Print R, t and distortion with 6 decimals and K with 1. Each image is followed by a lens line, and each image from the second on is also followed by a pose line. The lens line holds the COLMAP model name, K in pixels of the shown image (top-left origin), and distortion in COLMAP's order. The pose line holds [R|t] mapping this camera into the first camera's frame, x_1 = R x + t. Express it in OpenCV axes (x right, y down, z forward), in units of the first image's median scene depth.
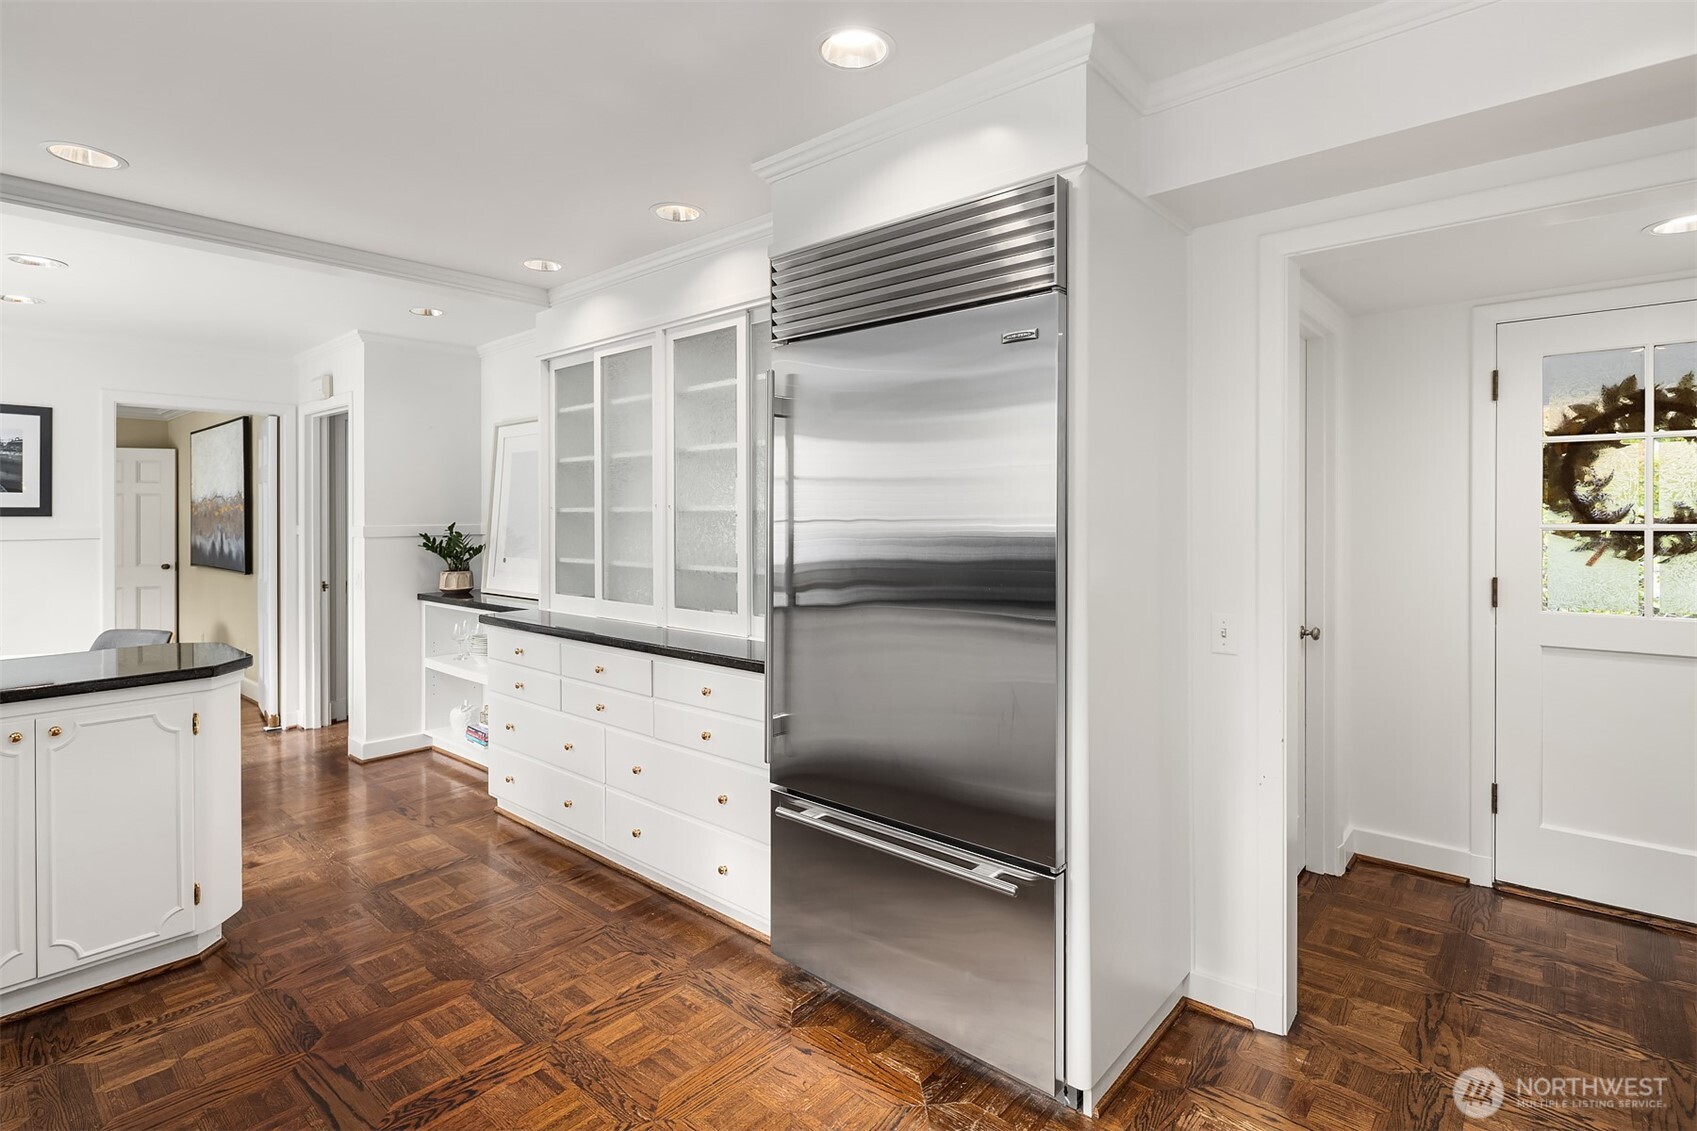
lens RADIAL K [[837.7, 0, 849.3], [0, 837.7, 517.8], [0, 0, 1]] dist [0.001232, 0.000282]
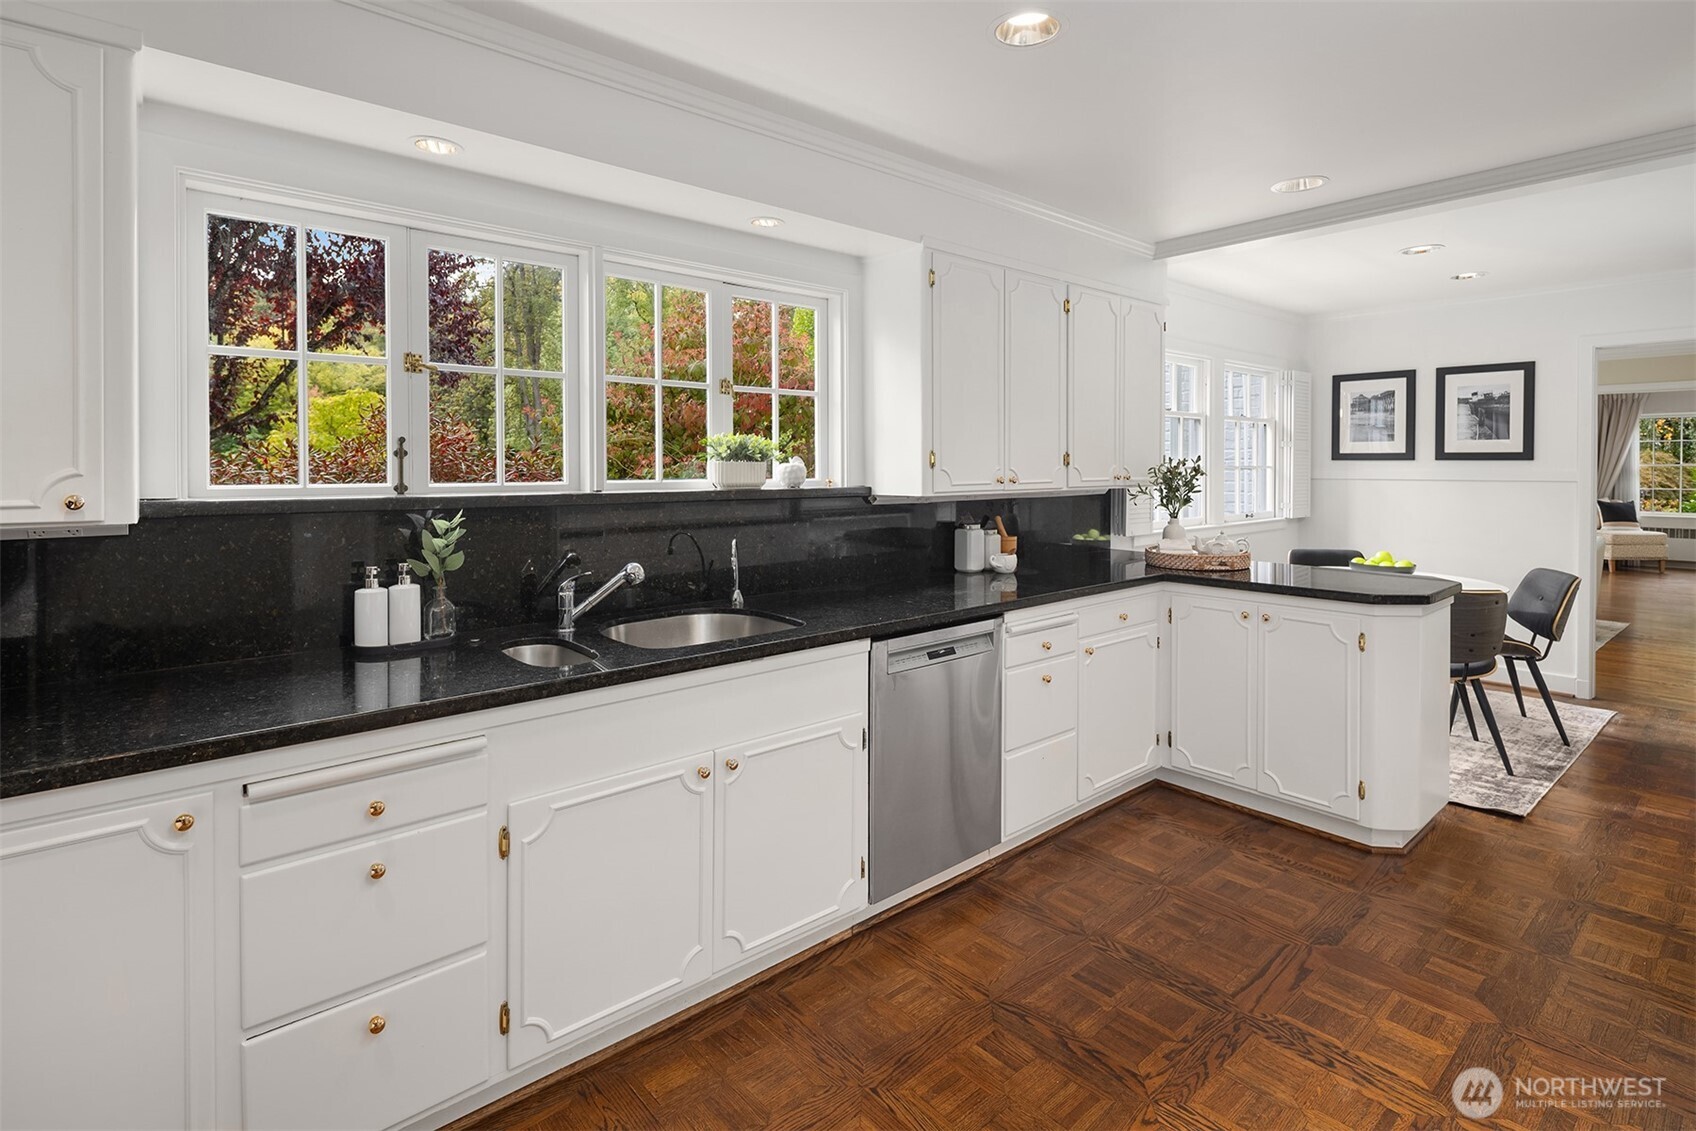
lens RADIAL K [[822.9, 0, 841.1], [0, 822.9, 466.2], [0, 0, 1]] dist [-0.001155, -0.000151]
pose [[-0.147112, 0.009304, -0.989076, 0.509647], [-0.001593, 0.999952, 0.009643, -0.005826], [0.989119, 0.002994, -0.147090, 0.536000]]
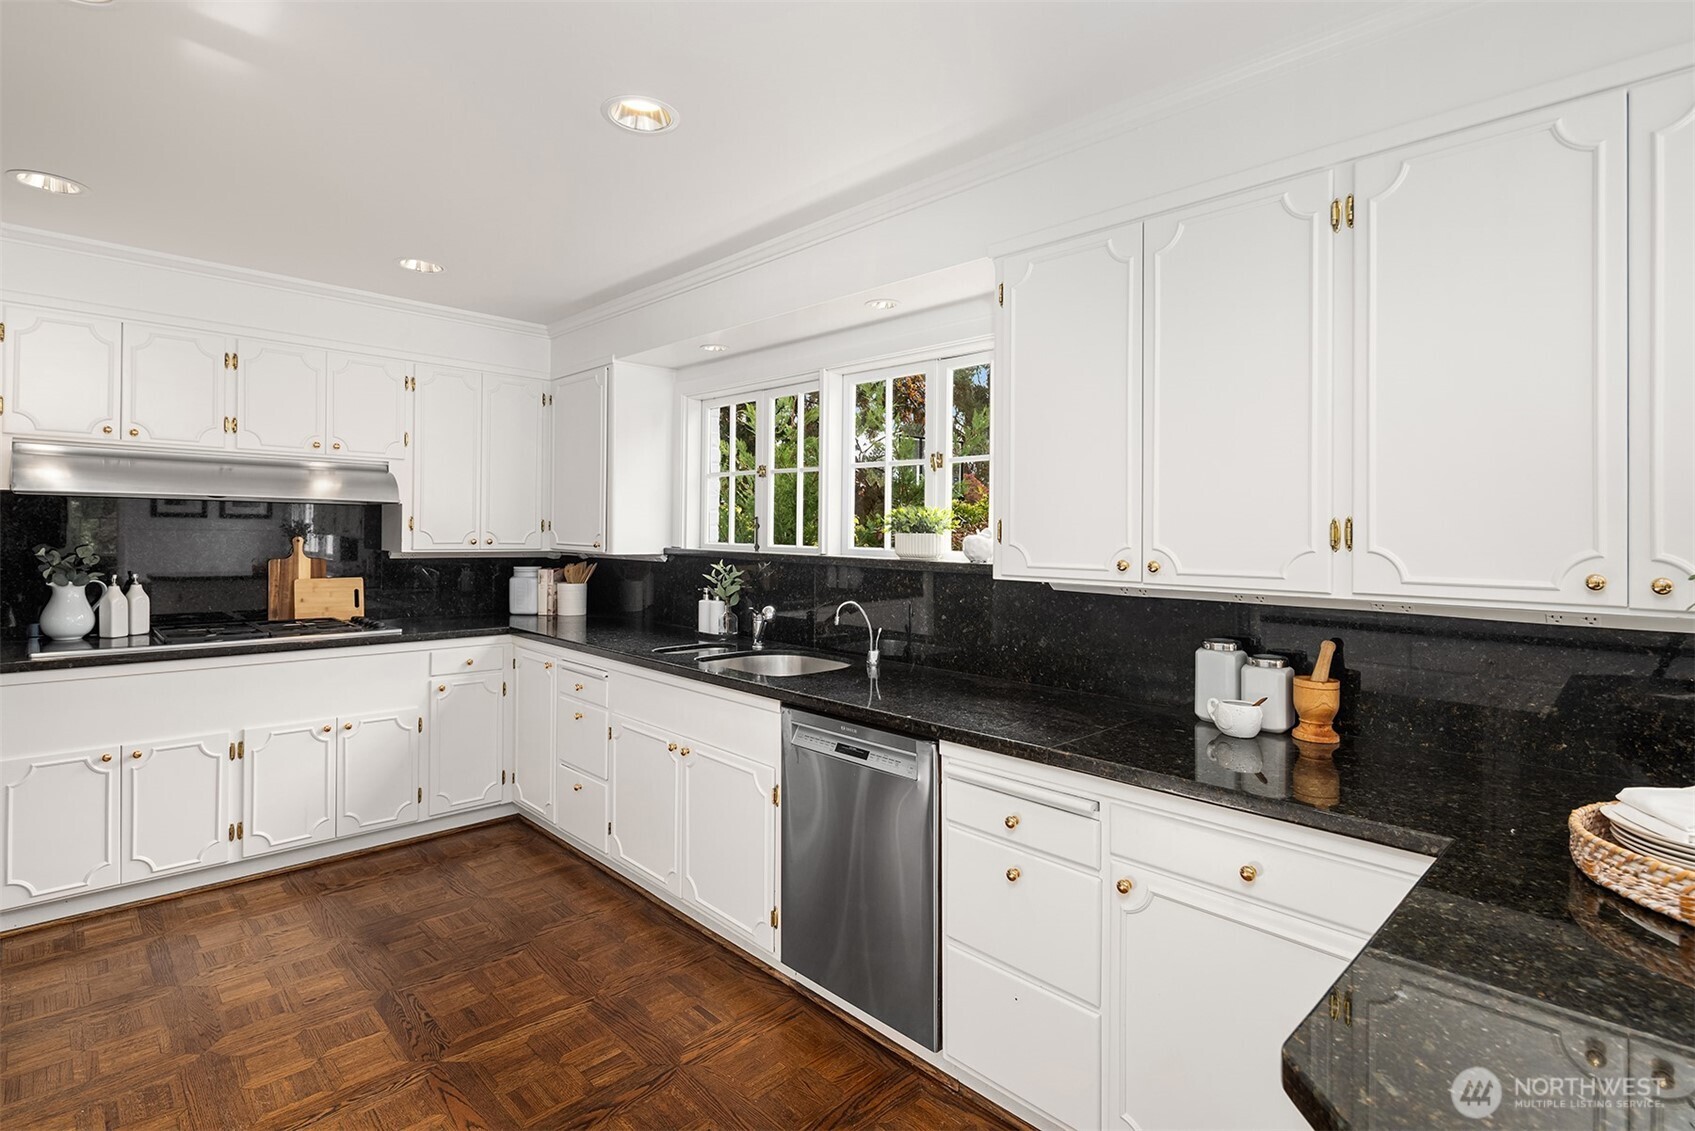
lens RADIAL K [[827.0, 0, 852.3], [0, 827.0, 538.3], [0, 0, 1]] dist [0.002873, 0.000297]
pose [[-0.996729, -0.010852, 0.080079, -0.744741], [-0.010238, 0.999915, 0.008073, -0.002404], [-0.080160, 0.007227, -0.996756, 1.527637]]
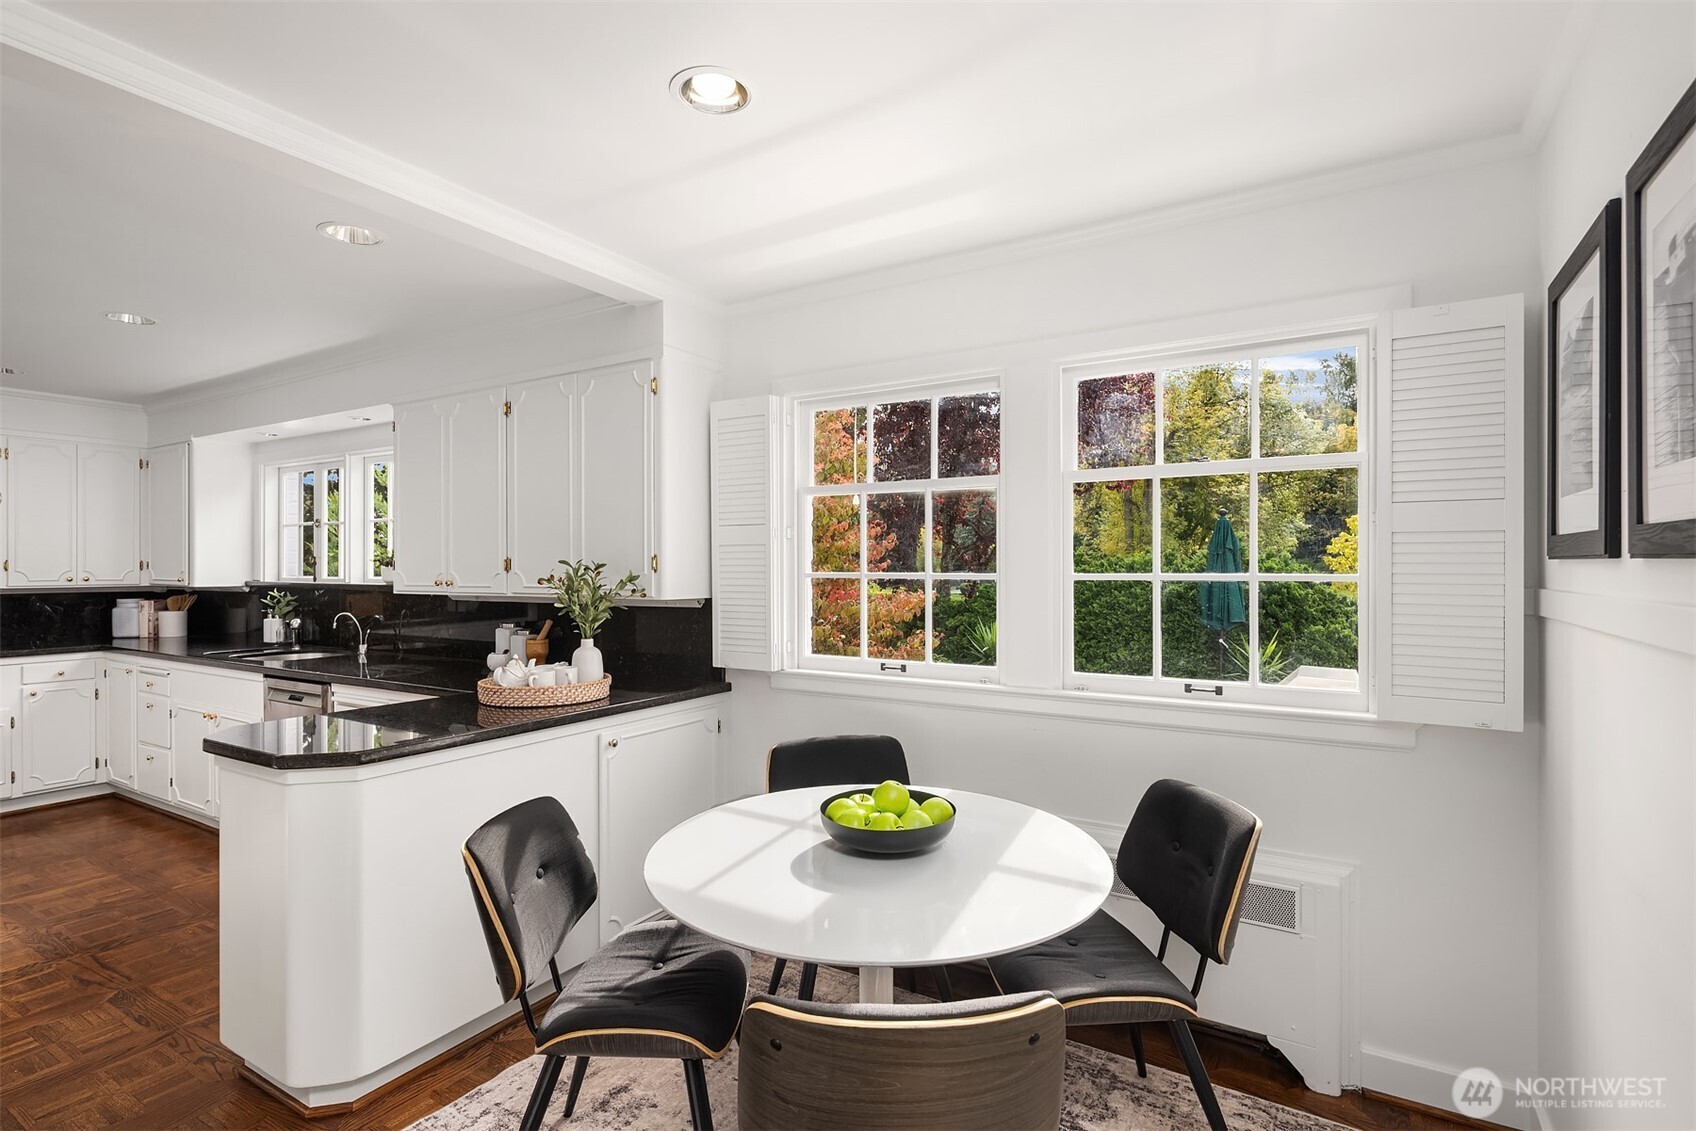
lens RADIAL K [[817.8, 0, 848.0], [0, 817.8, 565.5], [0, 0, 1]] dist [-0.000195, -0.000924]
pose [[-0.985141, 0.006239, -0.171635, -1.496874], [0.005801, 0.999979, 0.003050, -0.003881], [0.171650, 0.002009, -0.985156, 2.366334]]
